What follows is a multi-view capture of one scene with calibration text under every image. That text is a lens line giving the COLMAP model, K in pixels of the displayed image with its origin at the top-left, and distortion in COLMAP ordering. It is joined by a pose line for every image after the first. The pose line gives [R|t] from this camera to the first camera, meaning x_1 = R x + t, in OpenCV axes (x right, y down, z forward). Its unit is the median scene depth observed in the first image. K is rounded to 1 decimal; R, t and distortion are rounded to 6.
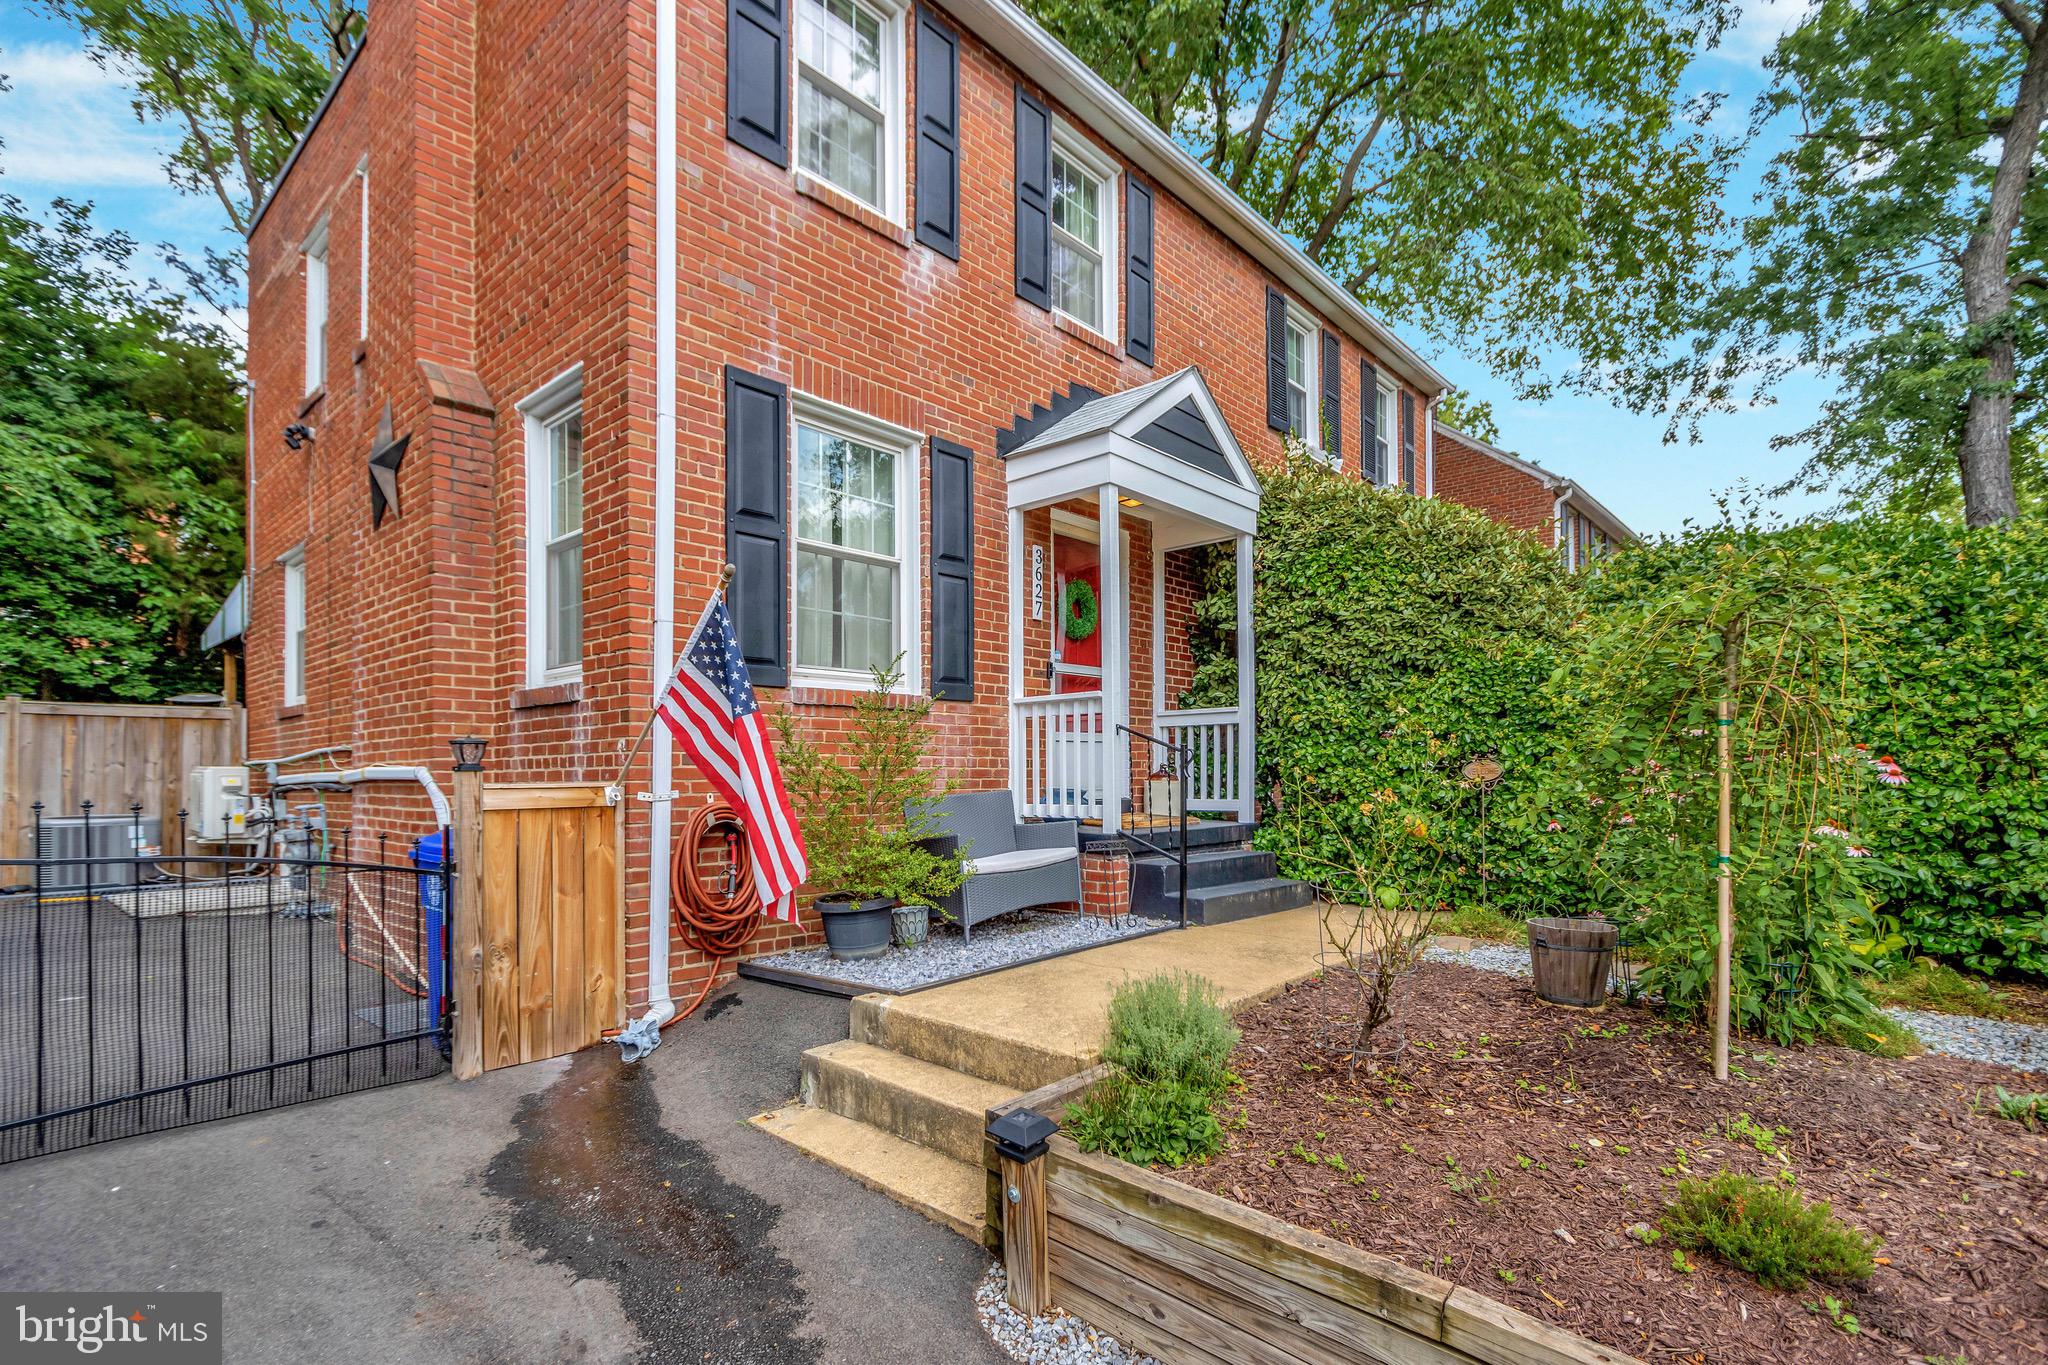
lens RADIAL K [[959.3, 0, 1024.9], [0, 959.3, 755.7], [0, 0, 1]] dist [0.004417, 0.000445]
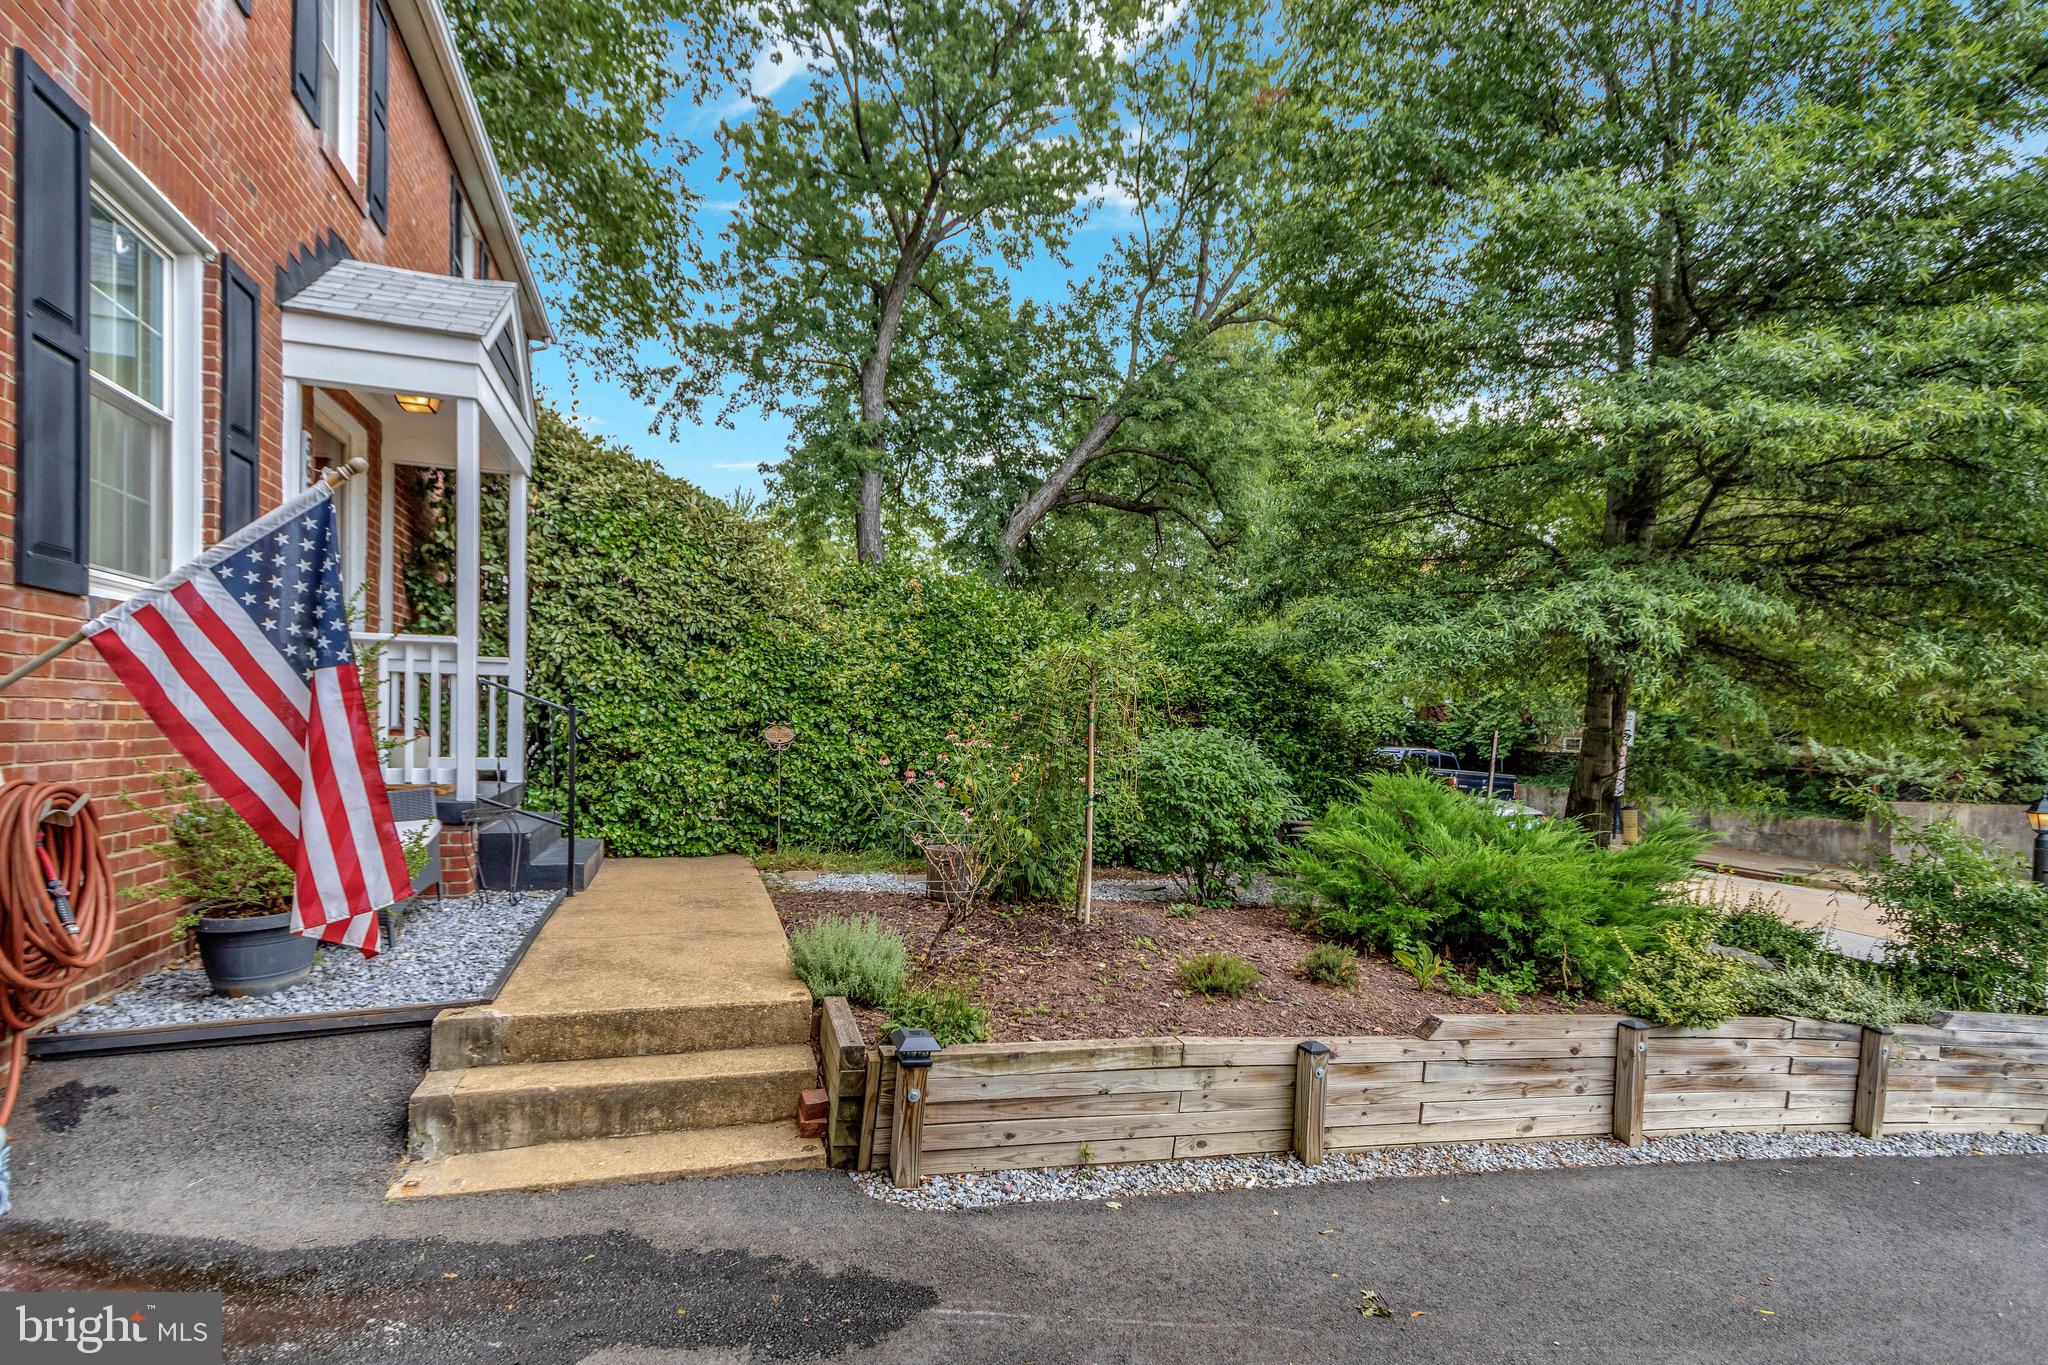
lens RADIAL K [[984.6, 0, 1021.5], [0, 984.6, 735.7], [0, 0, 1]] dist [0.001905, 0.000281]
pose [[0.491627, 0.009217, 0.870757, -0.439477], [-0.043744, 0.998943, 0.014124, -0.013405], [-0.869706, -0.045034, 0.491511, 0.114384]]
